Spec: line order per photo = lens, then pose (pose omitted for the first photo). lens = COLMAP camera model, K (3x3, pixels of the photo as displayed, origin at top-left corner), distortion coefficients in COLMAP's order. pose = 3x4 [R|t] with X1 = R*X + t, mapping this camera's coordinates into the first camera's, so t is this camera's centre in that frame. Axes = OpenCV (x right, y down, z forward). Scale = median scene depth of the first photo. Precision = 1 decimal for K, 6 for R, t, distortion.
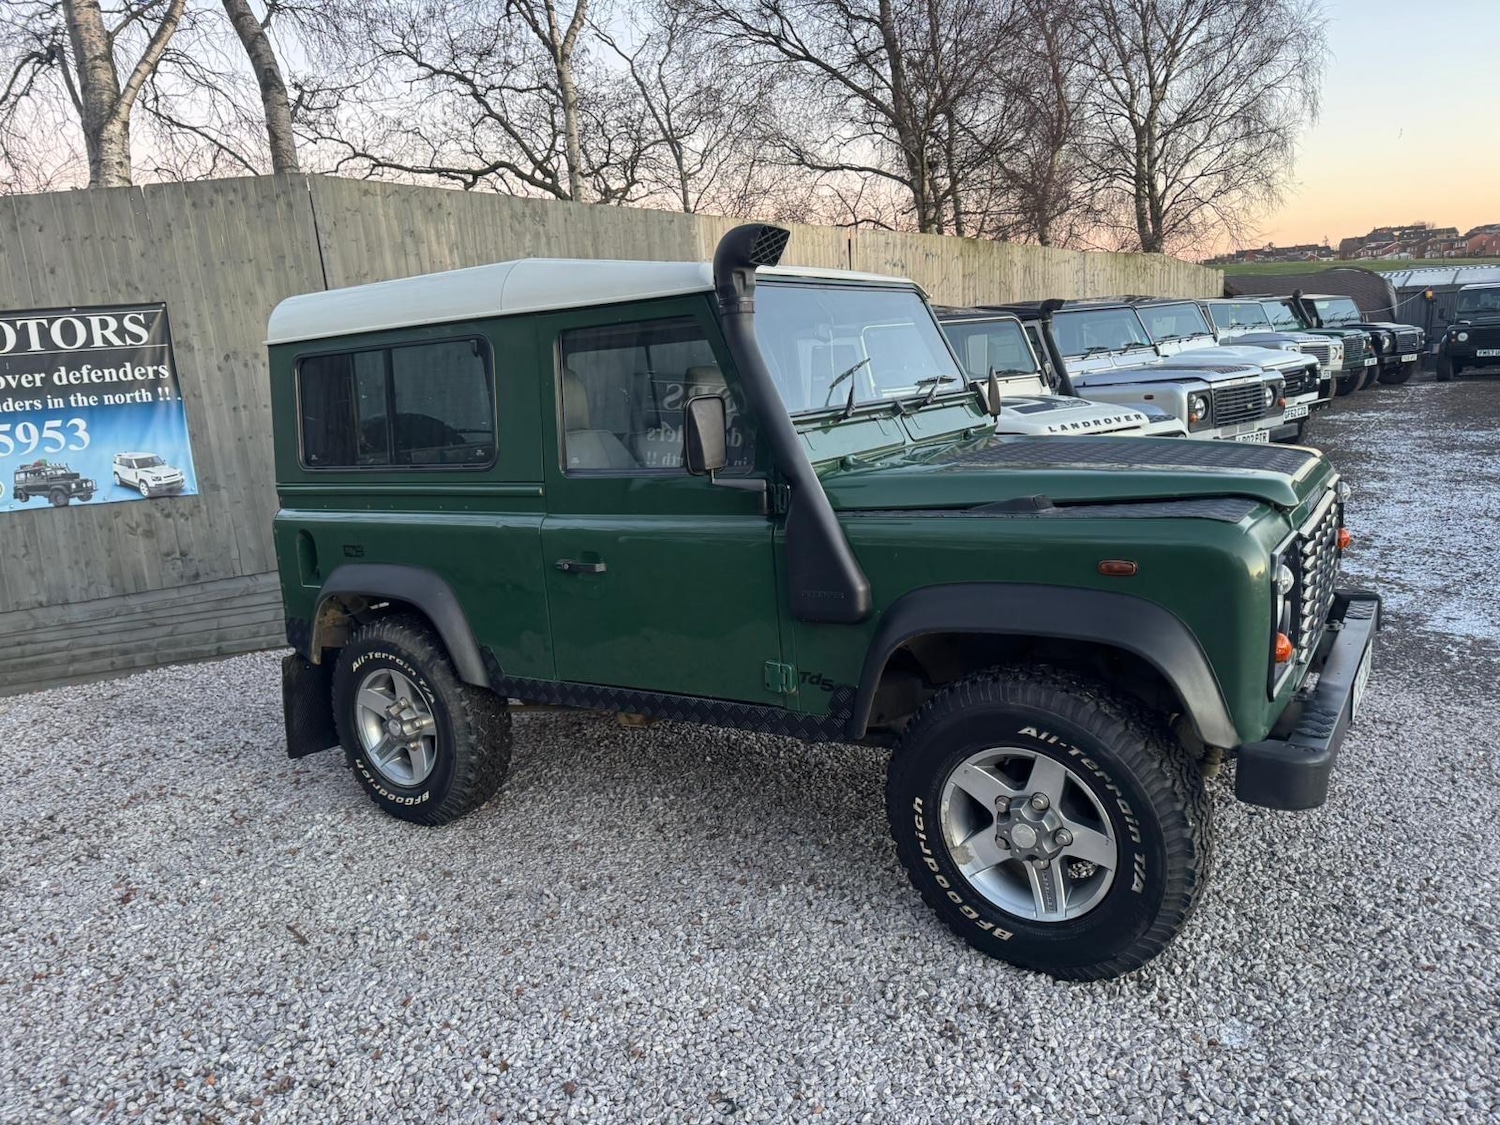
lens RADIAL K [[1267.3, 0, 819.2], [0, 1267.3, 567.6], [0, 0, 1]] dist [0.012669, -0.016824]
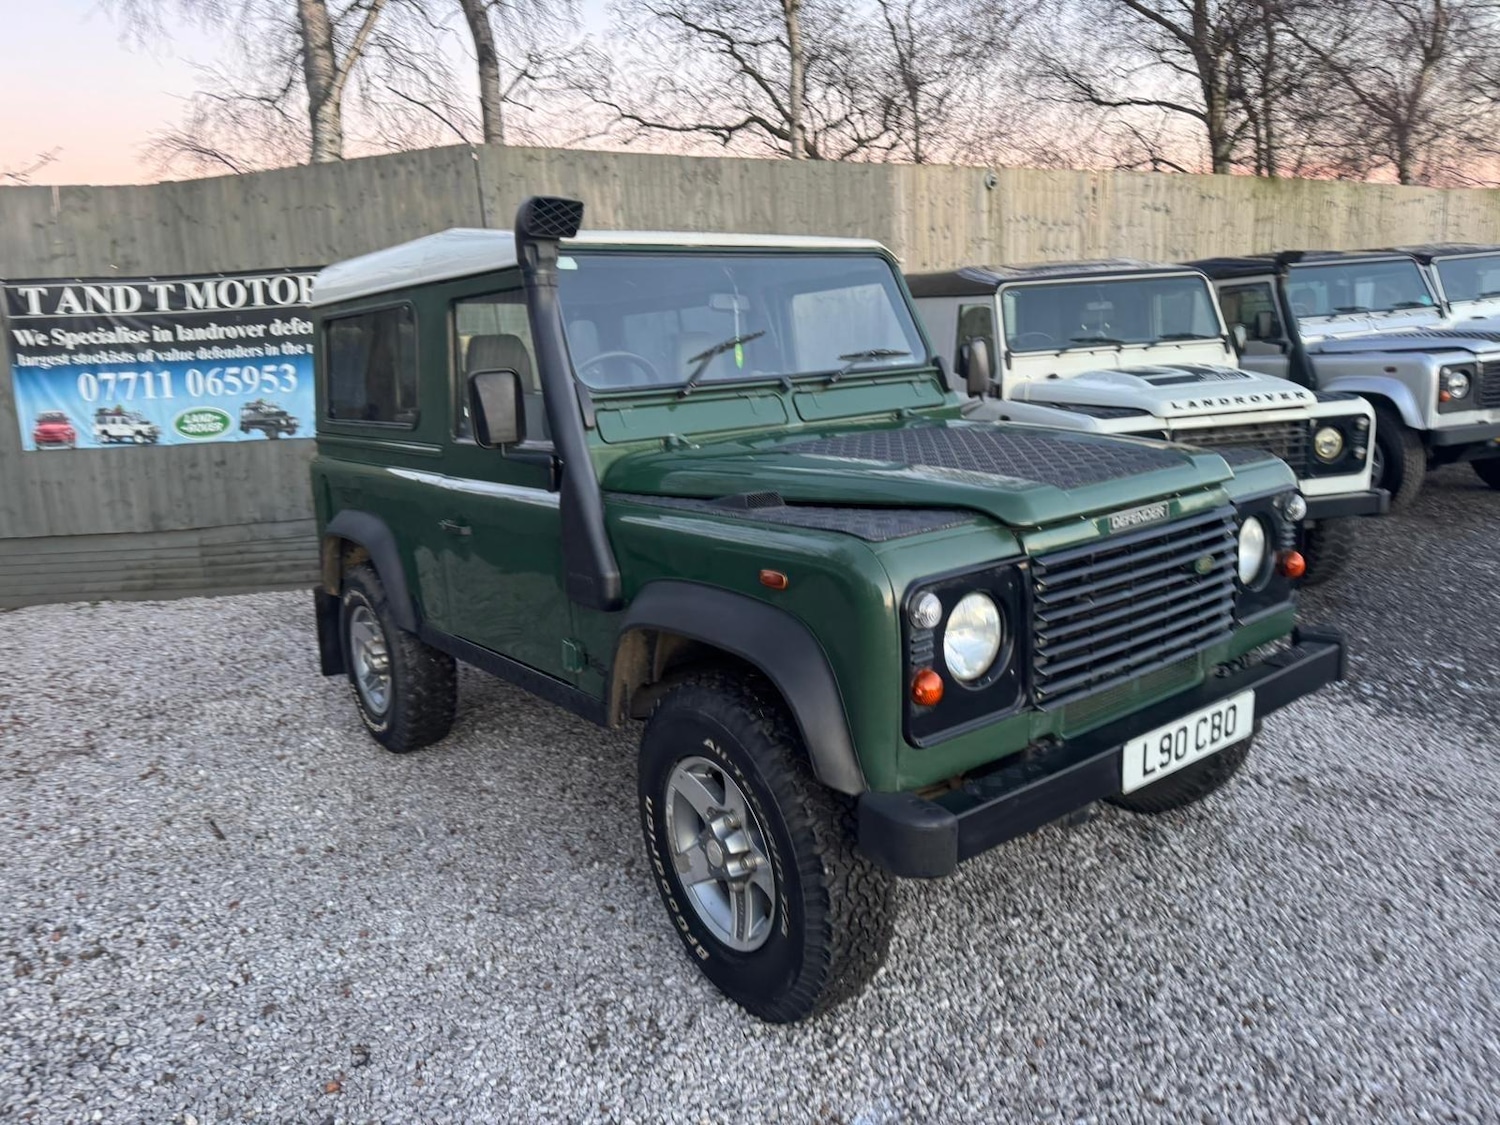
lens RADIAL K [[1272.8, 0, 746.0], [0, 1272.8, 576.1], [0, 0, 1]] dist [0.004192, -0.000898]
pose [[0.919351, 0.091096, -0.382746, 0.273122], [-0.072387, 0.995383, 0.063035, -0.028372], [0.386721, -0.030246, 0.921701, 0.078341]]
